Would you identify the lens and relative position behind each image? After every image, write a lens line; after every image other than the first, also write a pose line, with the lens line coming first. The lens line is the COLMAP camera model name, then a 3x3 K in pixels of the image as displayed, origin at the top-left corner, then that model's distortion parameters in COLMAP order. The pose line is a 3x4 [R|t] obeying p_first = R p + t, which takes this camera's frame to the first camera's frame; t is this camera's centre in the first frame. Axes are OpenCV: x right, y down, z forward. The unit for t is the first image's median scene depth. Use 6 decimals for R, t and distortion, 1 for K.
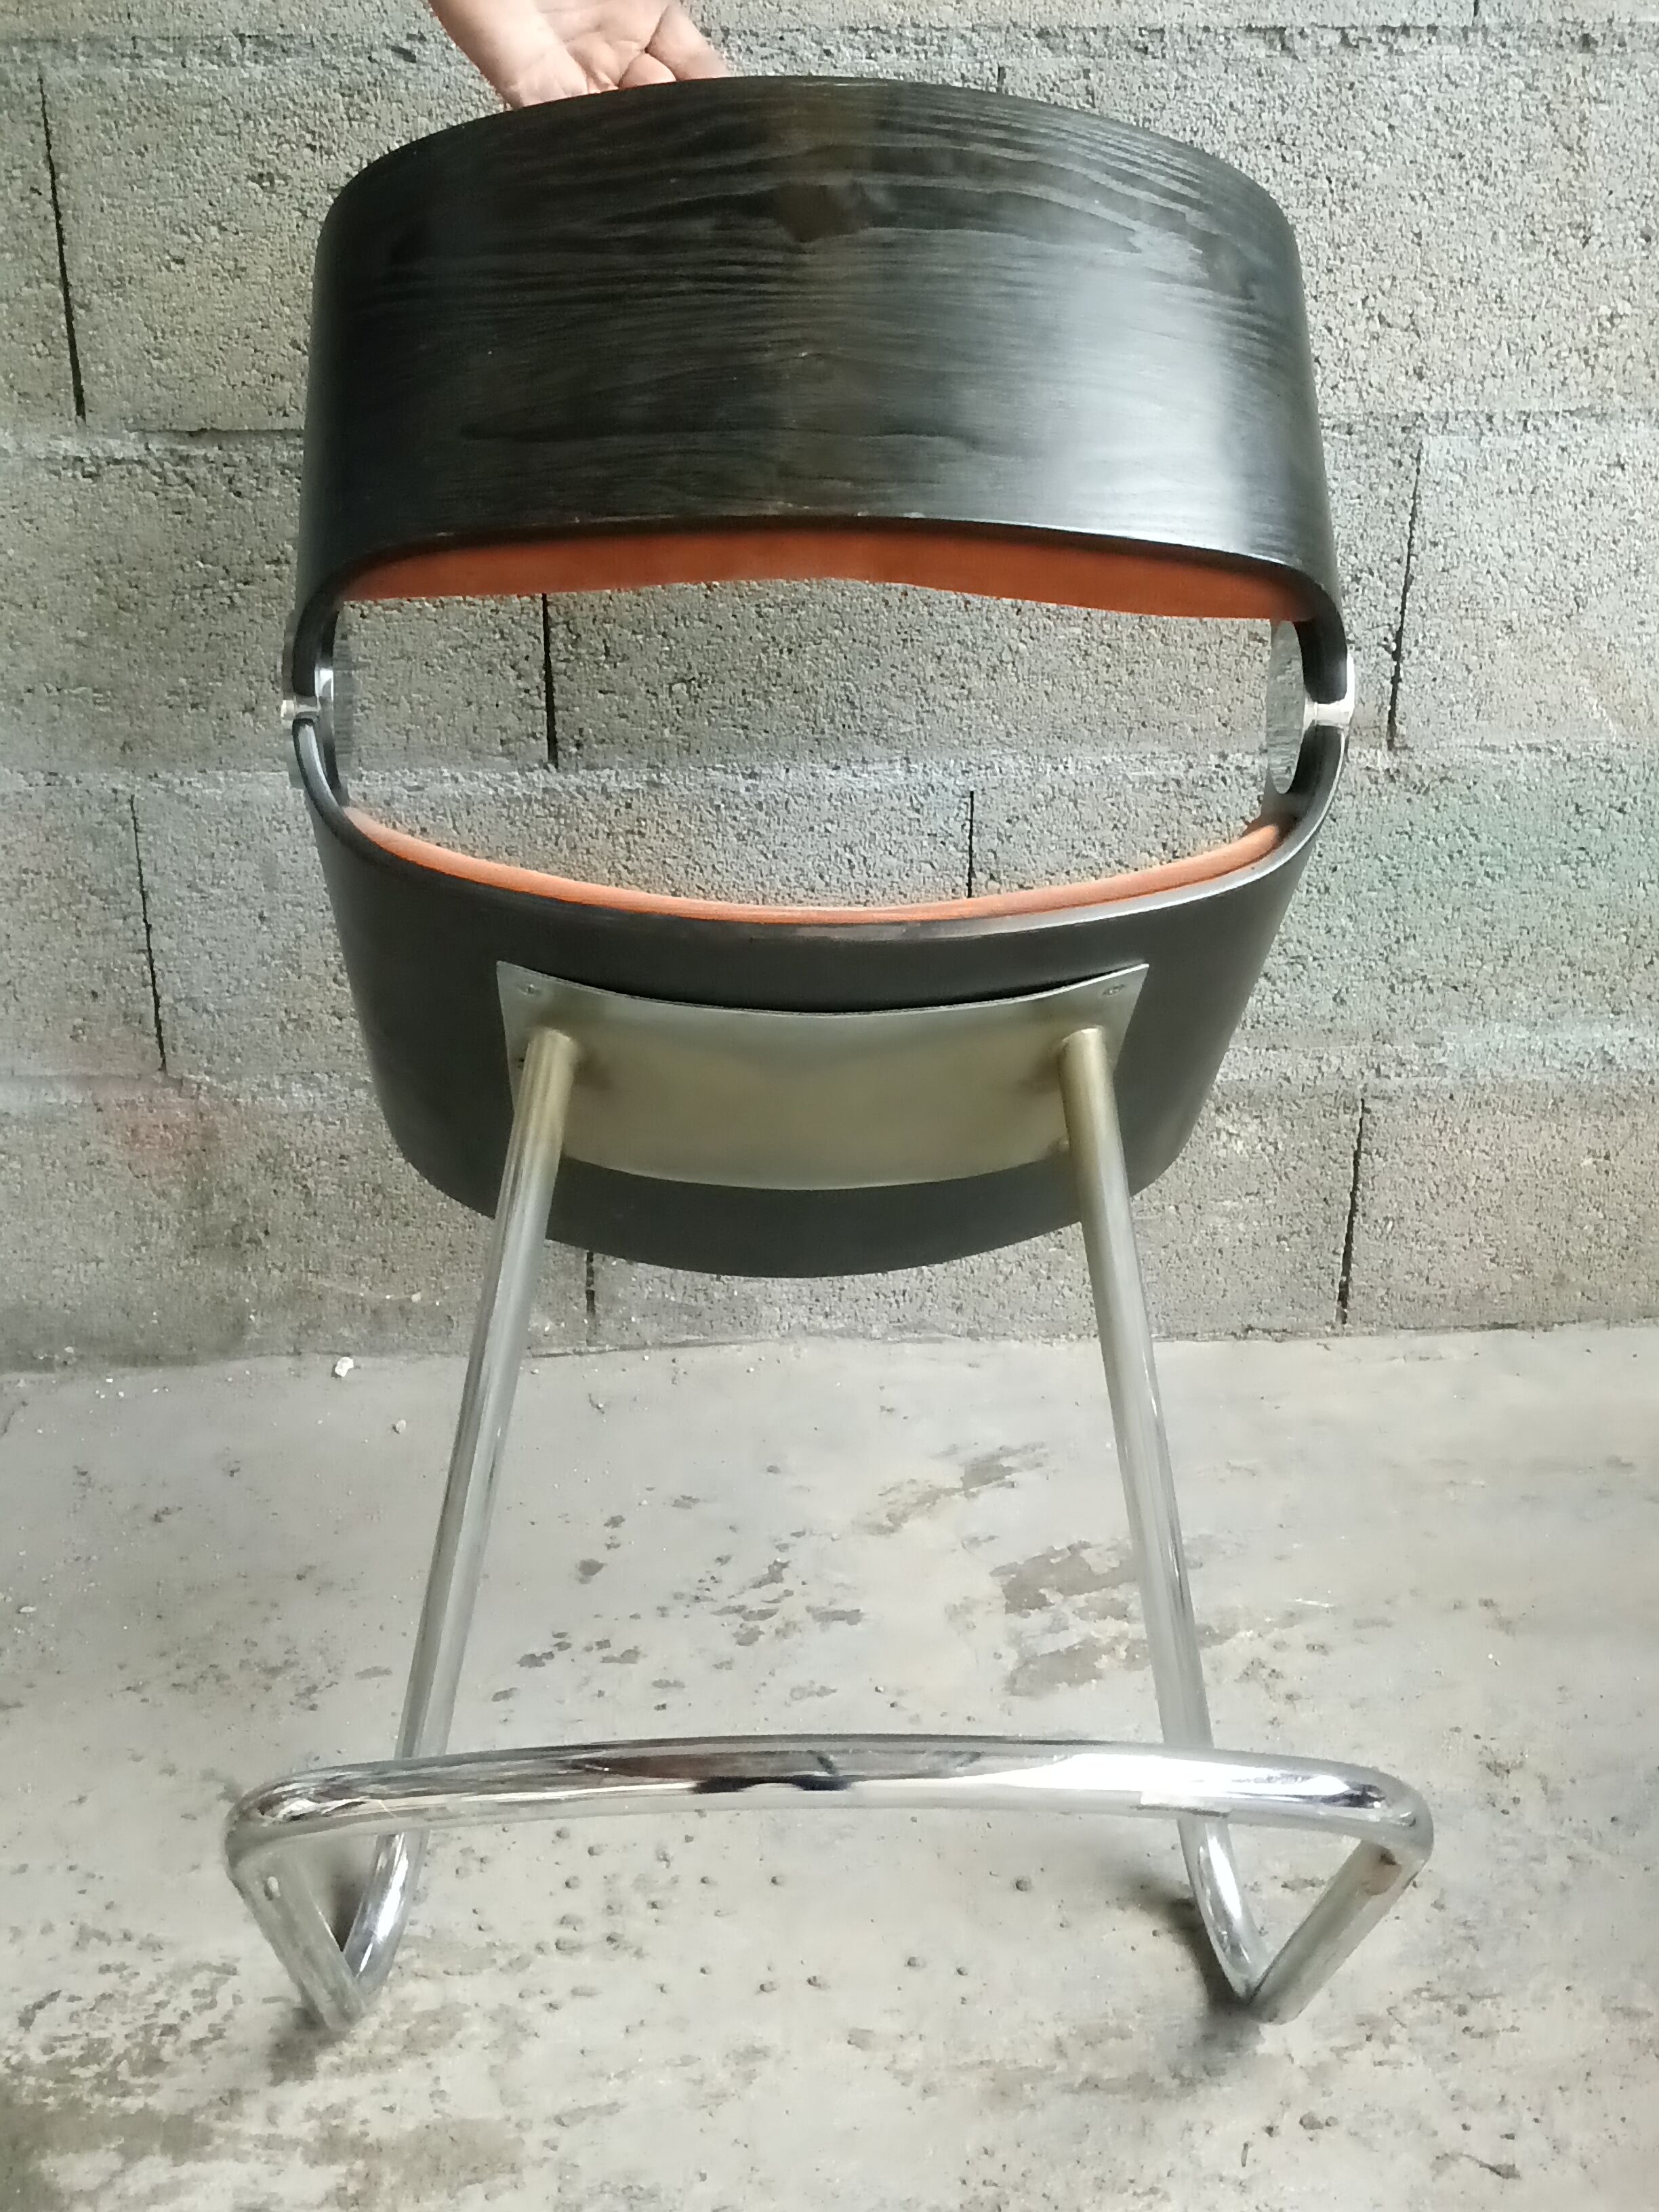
lens RADIAL K [[2959.6, 0, 832.1], [0, 2959.6, 1130.8], [0, 0, 1]] dist [0.179877, -0.901325]
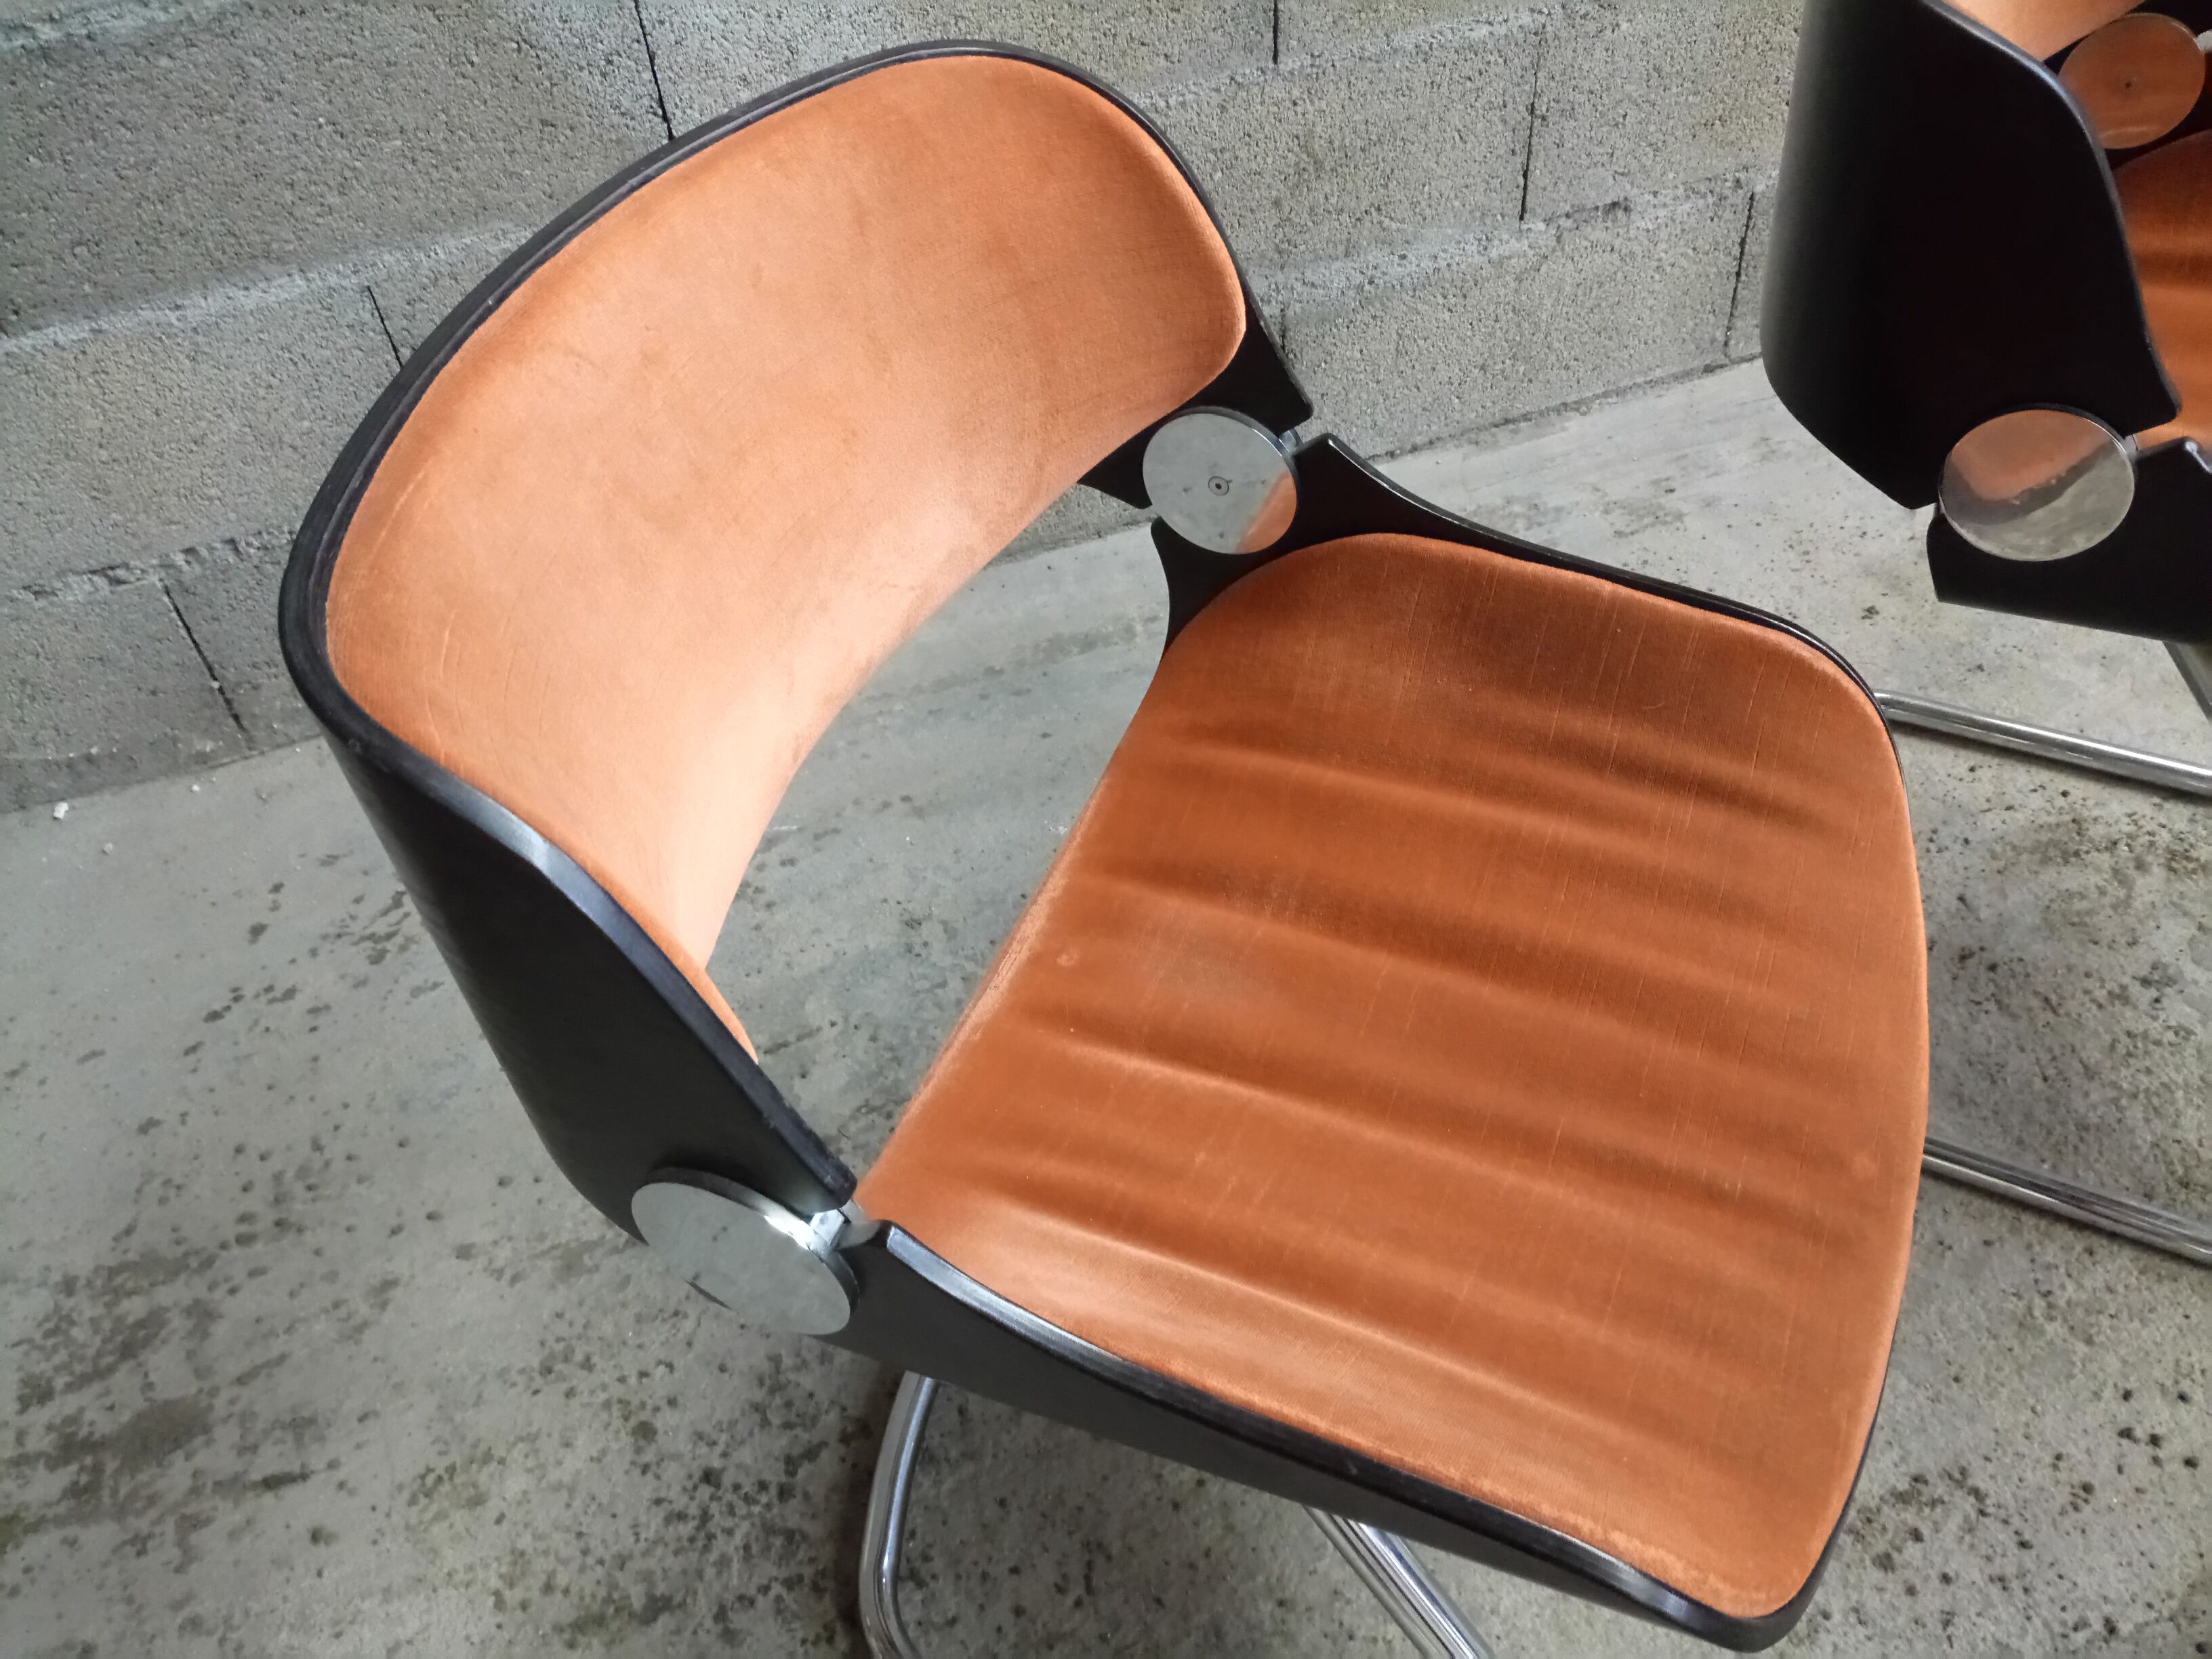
lens RADIAL K [[1731.5, 0, 1144.7], [0, 1731.5, 836.8], [0, 0, 1]] dist [-0.002996, -0.000635]
pose [[0.958294, -0.240549, 0.154302, 0.200957], [0.190667, 0.940337, 0.281801, -0.039728], [-0.212883, -0.240628, 0.946984, 0.180120]]
